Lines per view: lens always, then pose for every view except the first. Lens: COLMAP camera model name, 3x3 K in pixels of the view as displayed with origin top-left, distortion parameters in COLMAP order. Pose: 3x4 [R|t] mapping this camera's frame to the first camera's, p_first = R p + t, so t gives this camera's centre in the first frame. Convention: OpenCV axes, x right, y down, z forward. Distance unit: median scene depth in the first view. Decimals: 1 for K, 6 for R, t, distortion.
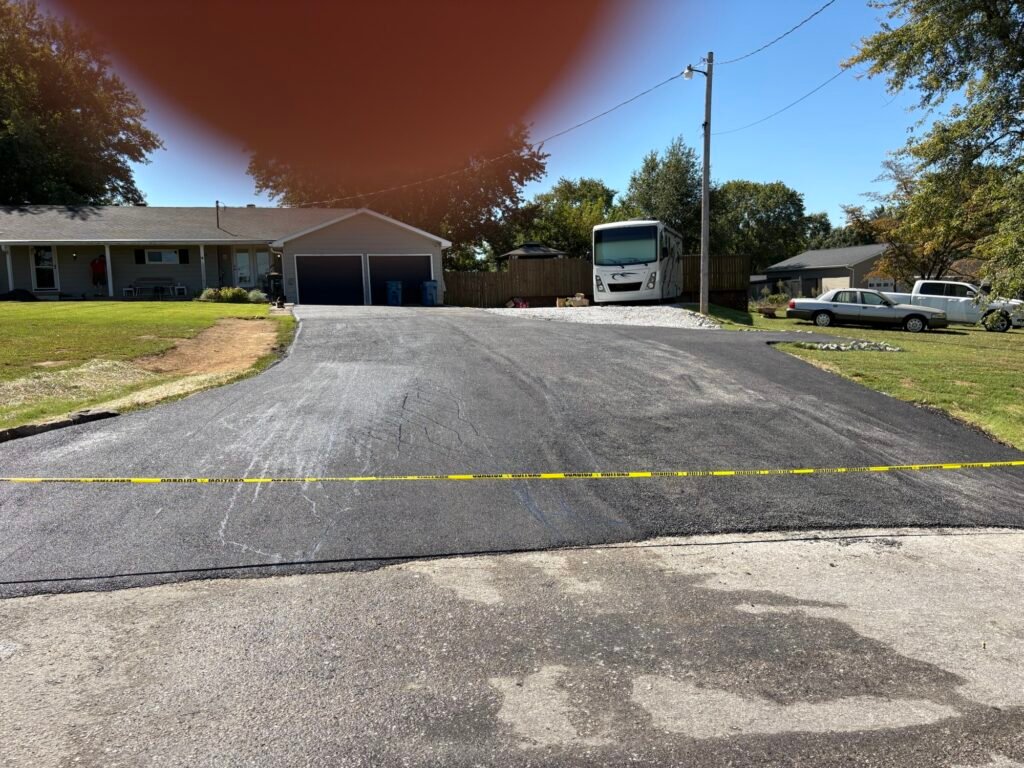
lens RADIAL K [[765.9, 0, 502.1], [0, 765.9, 388.3], [0, 0, 1]] dist [0.071451, -0.084721]
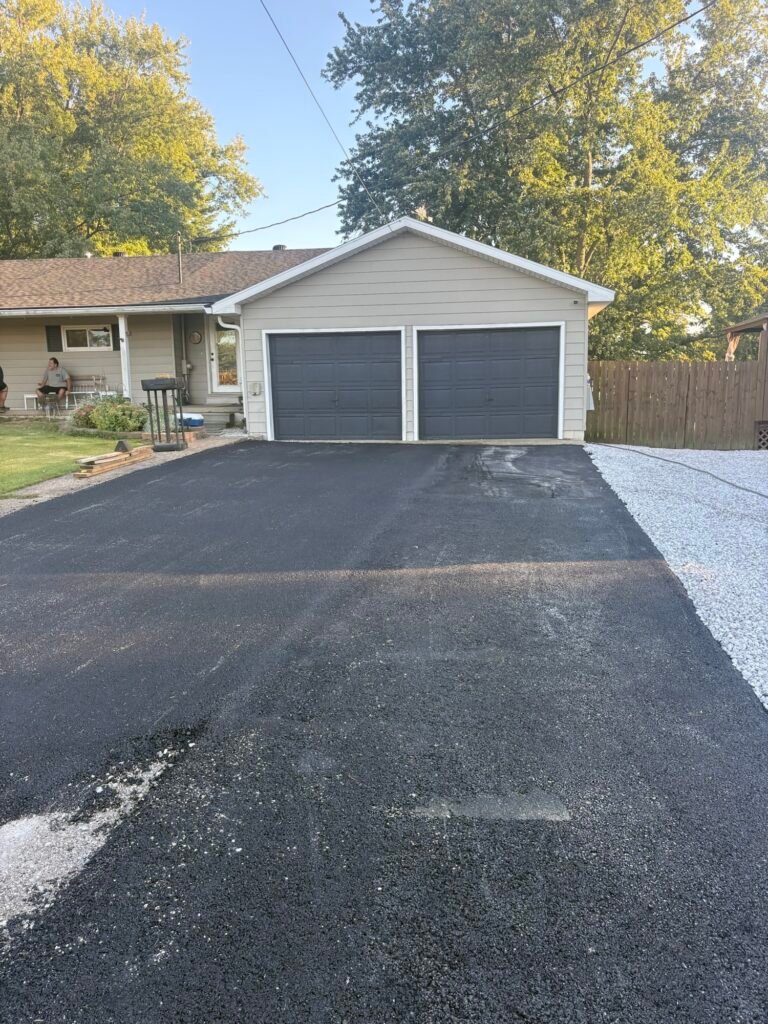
lens RADIAL K [[765.9, 0, 384.0], [0, 765.9, 512.0], [0, 0, 1]] dist [0.071451, -0.084721]
pose [[0.920825, 0.072630, -0.383152, -0.014122], [-0.050531, 0.996443, 0.067444, -0.092867], [0.386688, -0.042743, 0.921220, 0.559868]]
